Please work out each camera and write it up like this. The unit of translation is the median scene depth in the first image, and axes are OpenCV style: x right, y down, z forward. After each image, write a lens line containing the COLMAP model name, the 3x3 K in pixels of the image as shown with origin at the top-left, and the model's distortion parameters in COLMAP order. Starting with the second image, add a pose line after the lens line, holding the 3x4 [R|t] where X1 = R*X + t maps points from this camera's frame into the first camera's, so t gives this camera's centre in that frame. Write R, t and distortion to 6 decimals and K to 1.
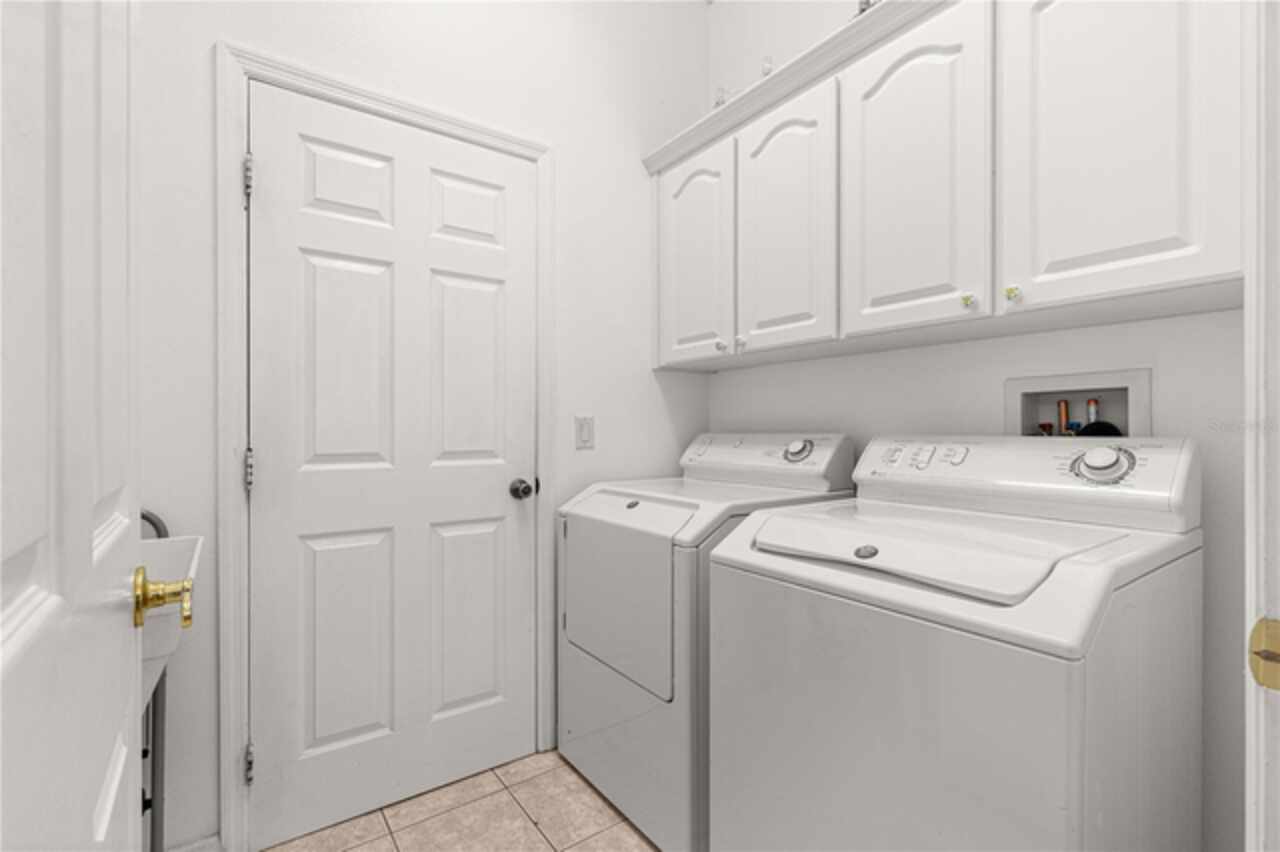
lens RADIAL K [[572.4, 0, 641.2], [0, 572.4, 430.2], [0, 0, 1]] dist [0.001372, 0.000257]
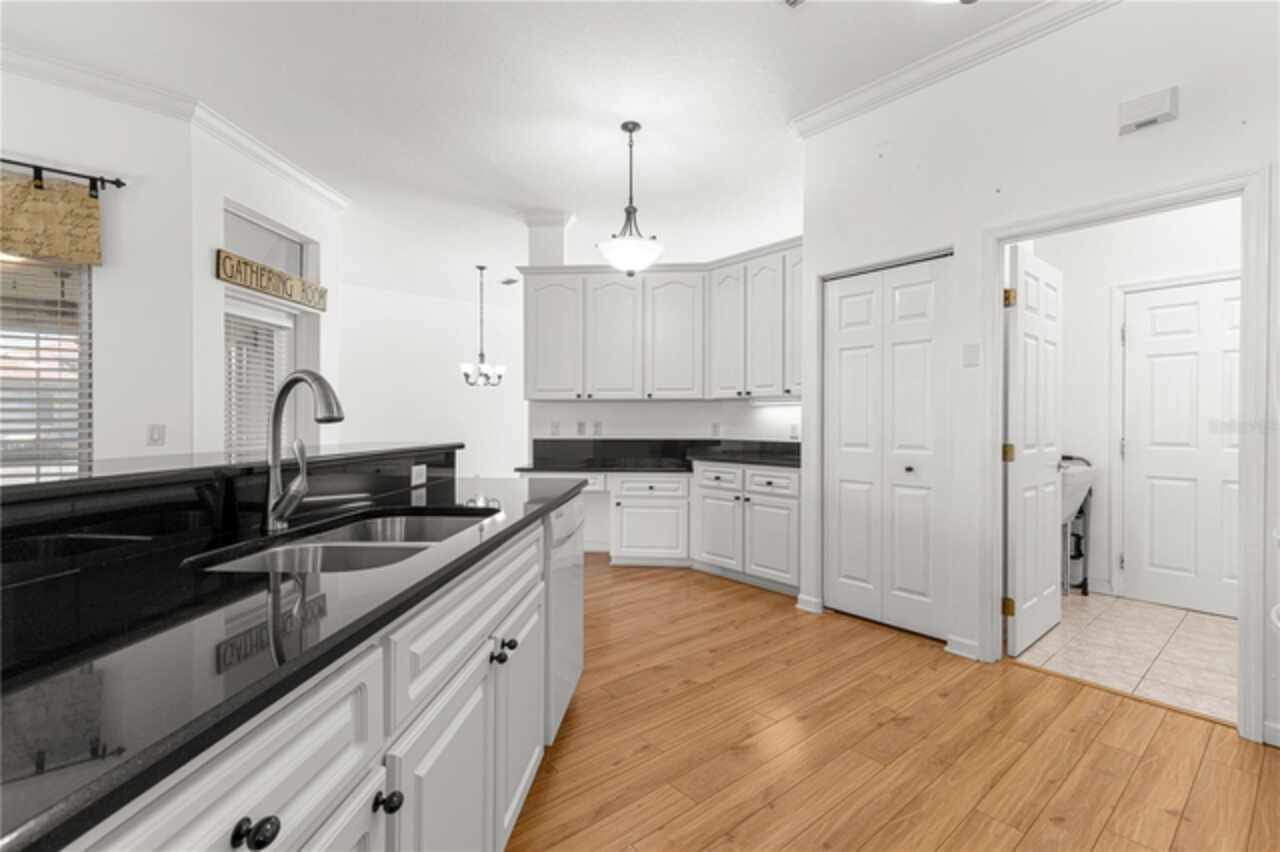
lens RADIAL K [[572.4, 0, 641.2], [0, 572.4, 430.2], [0, 0, 1]] dist [0.001372, 0.000257]
pose [[0.327079, 0.007134, -0.944970, 0.979506], [-0.002732, 0.999974, 0.006604, -0.017109], [0.944993, 0.000422, 0.327090, -1.785100]]
